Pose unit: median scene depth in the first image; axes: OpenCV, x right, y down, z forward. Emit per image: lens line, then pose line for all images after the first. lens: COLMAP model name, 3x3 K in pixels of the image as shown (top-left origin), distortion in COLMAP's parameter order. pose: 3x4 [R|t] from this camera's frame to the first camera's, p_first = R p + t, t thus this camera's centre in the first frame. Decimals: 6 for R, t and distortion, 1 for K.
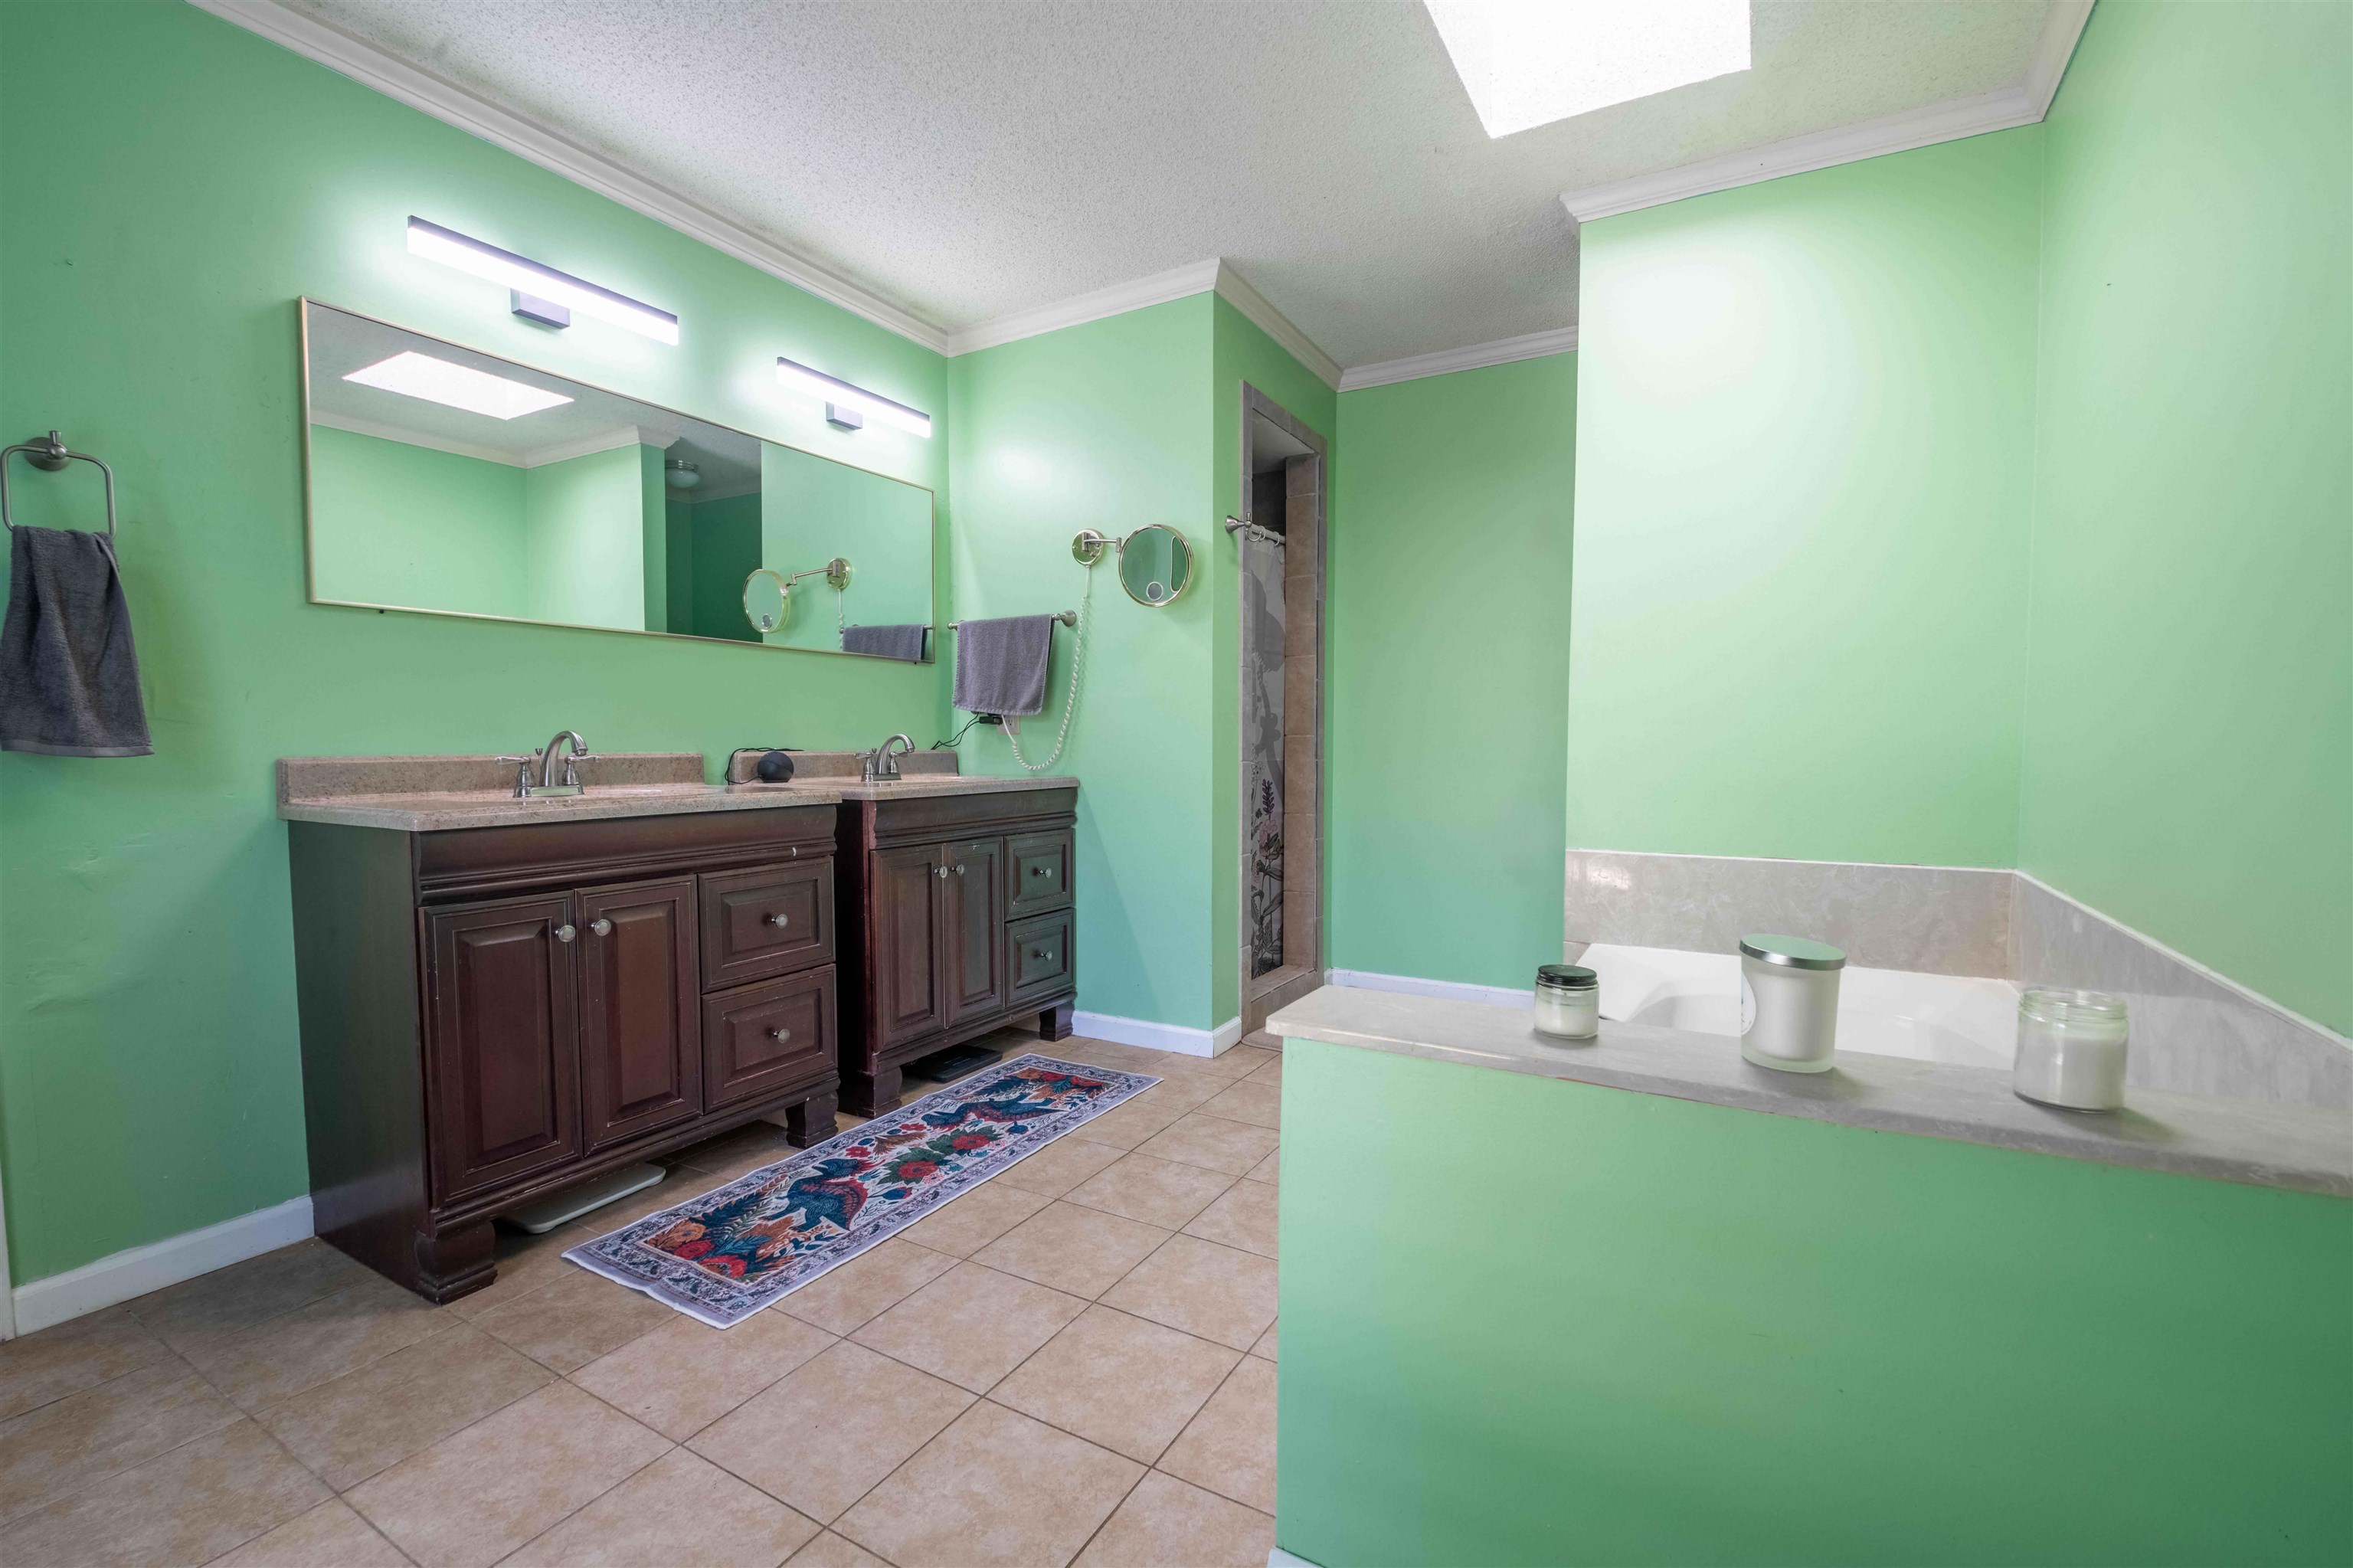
lens RADIAL K [[1023.5, 0, 1164.5], [0, 1023.5, 797.1], [0, 0, 1]] dist [0.000803, -0.009212]
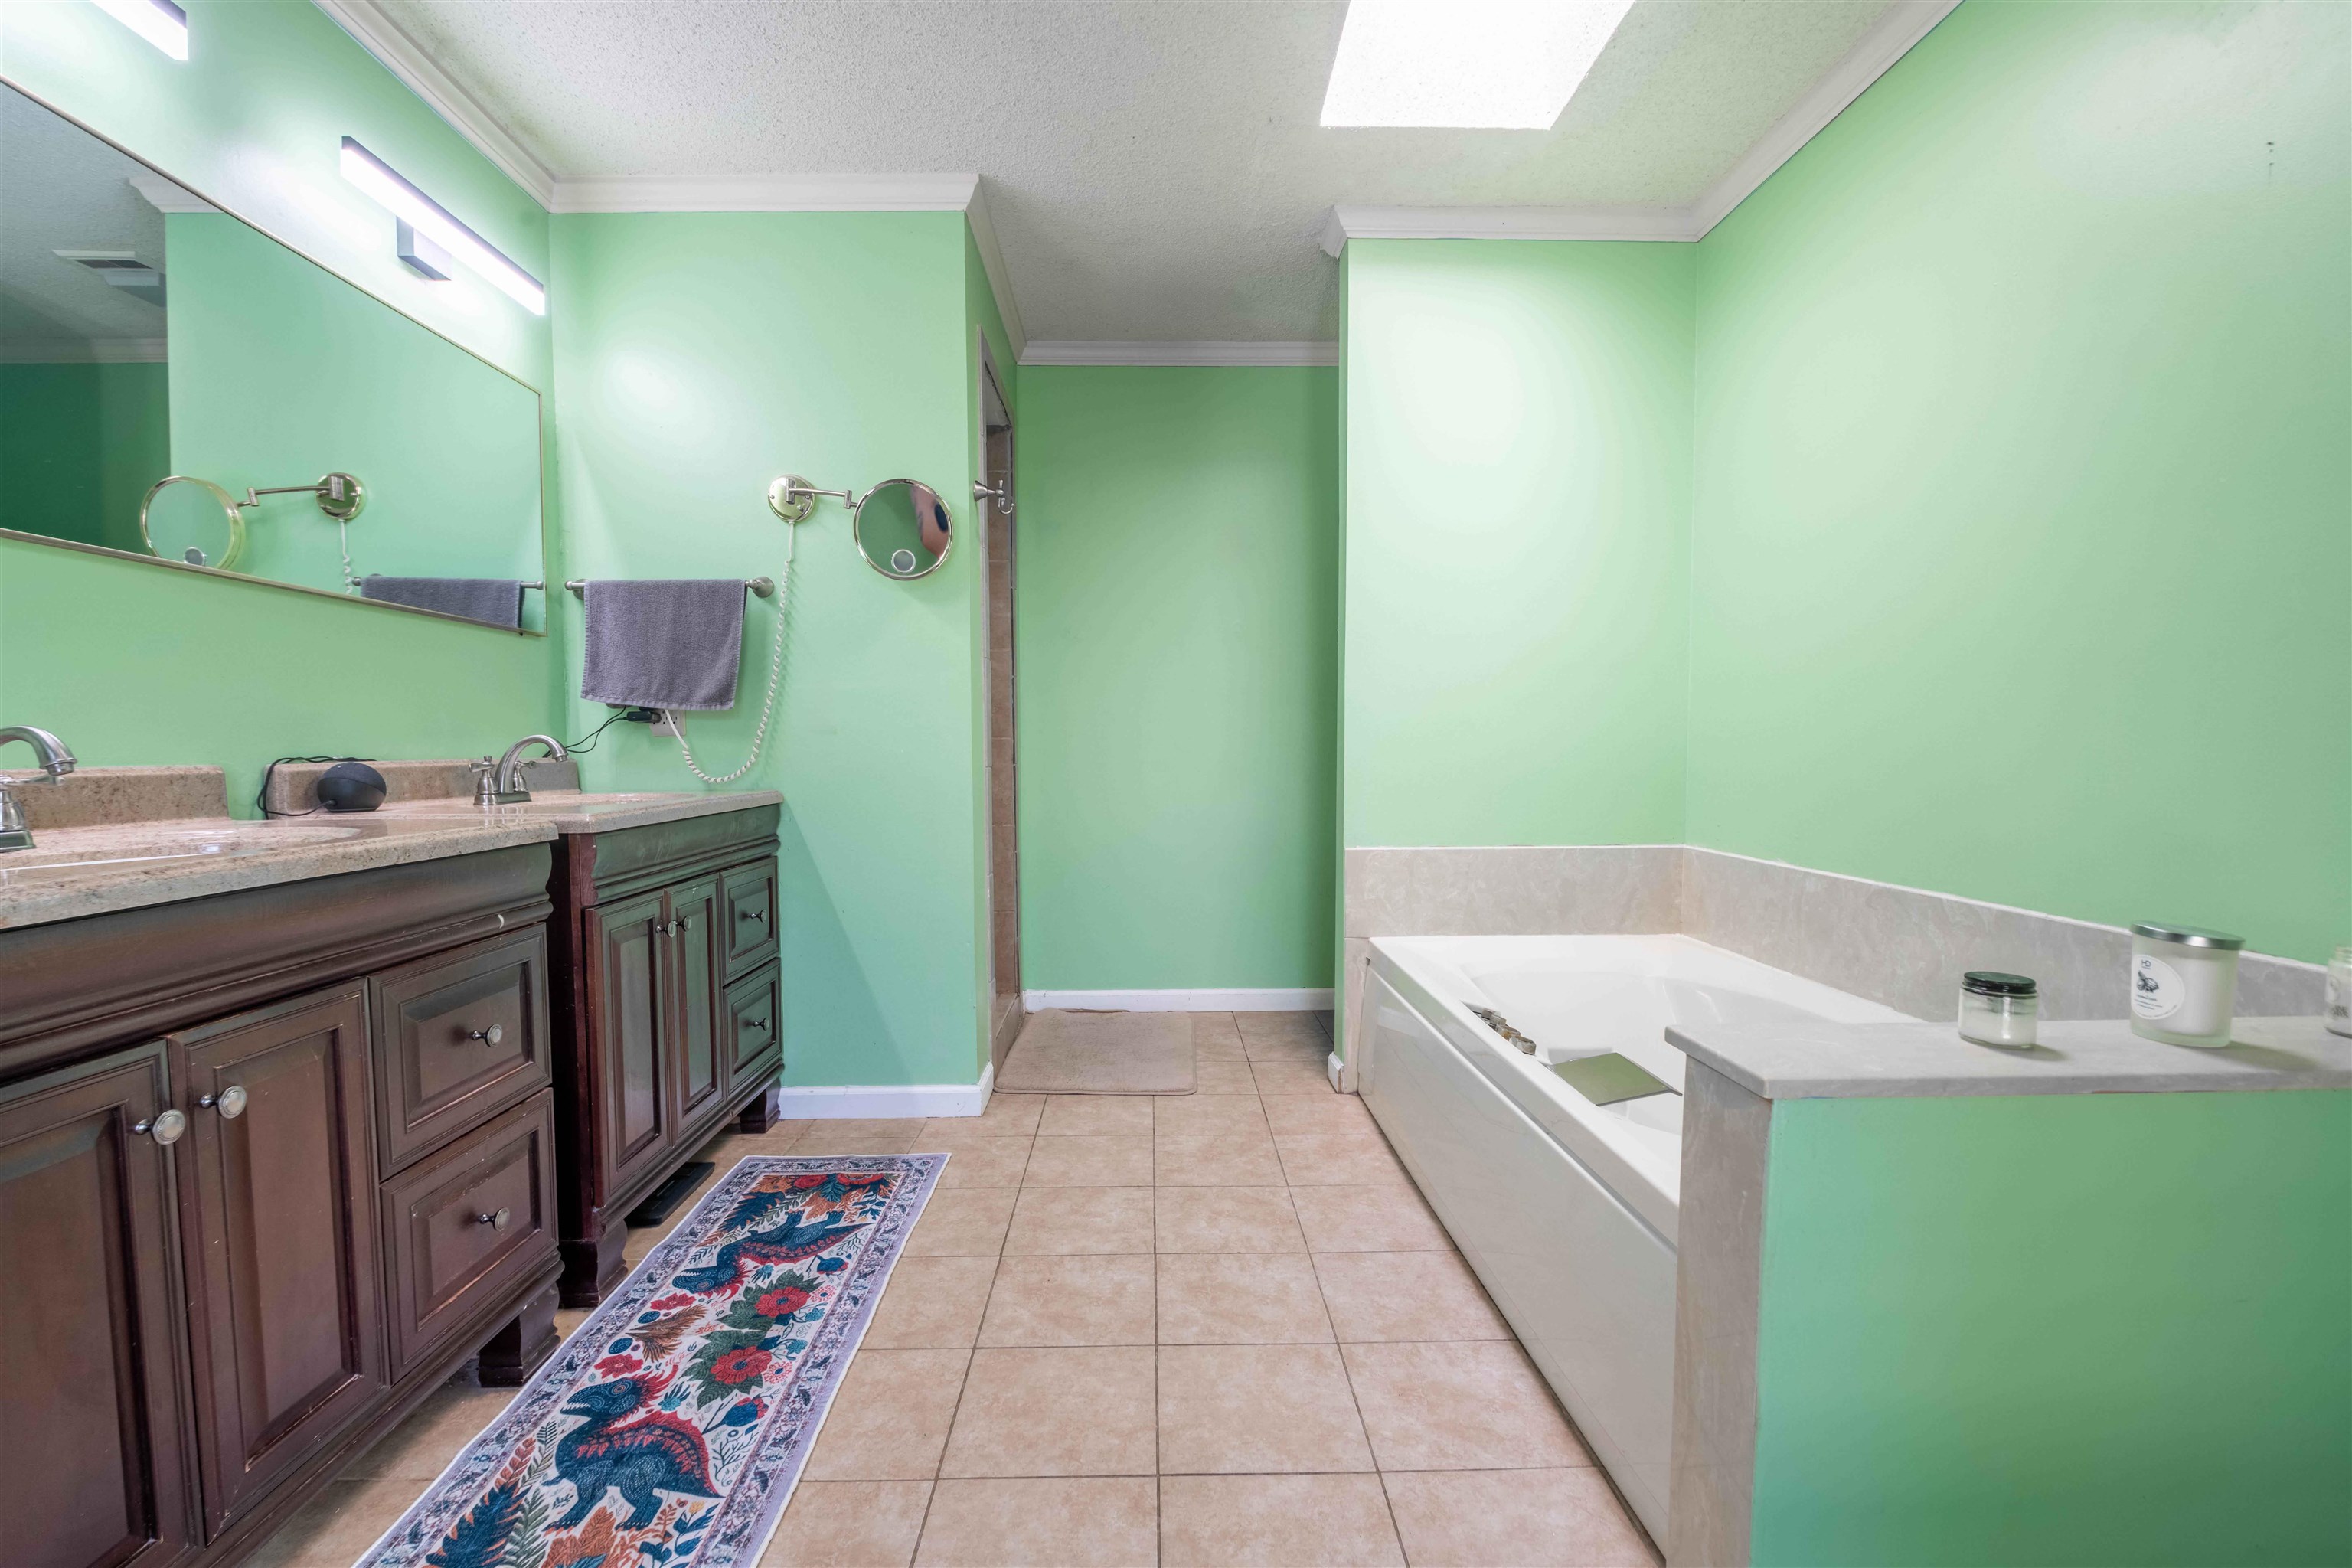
lens RADIAL K [[1009.9, 0, 1168.7], [0, 1009.9, 801.9], [0, 0, 1]] dist [0.001803, -0.015276]
pose [[0.853722, -0.032220, 0.519732, -0.278084], [0.032272, 0.999439, 0.008948, -0.009839], [-0.519728, 0.009134, 0.854283, 0.221725]]
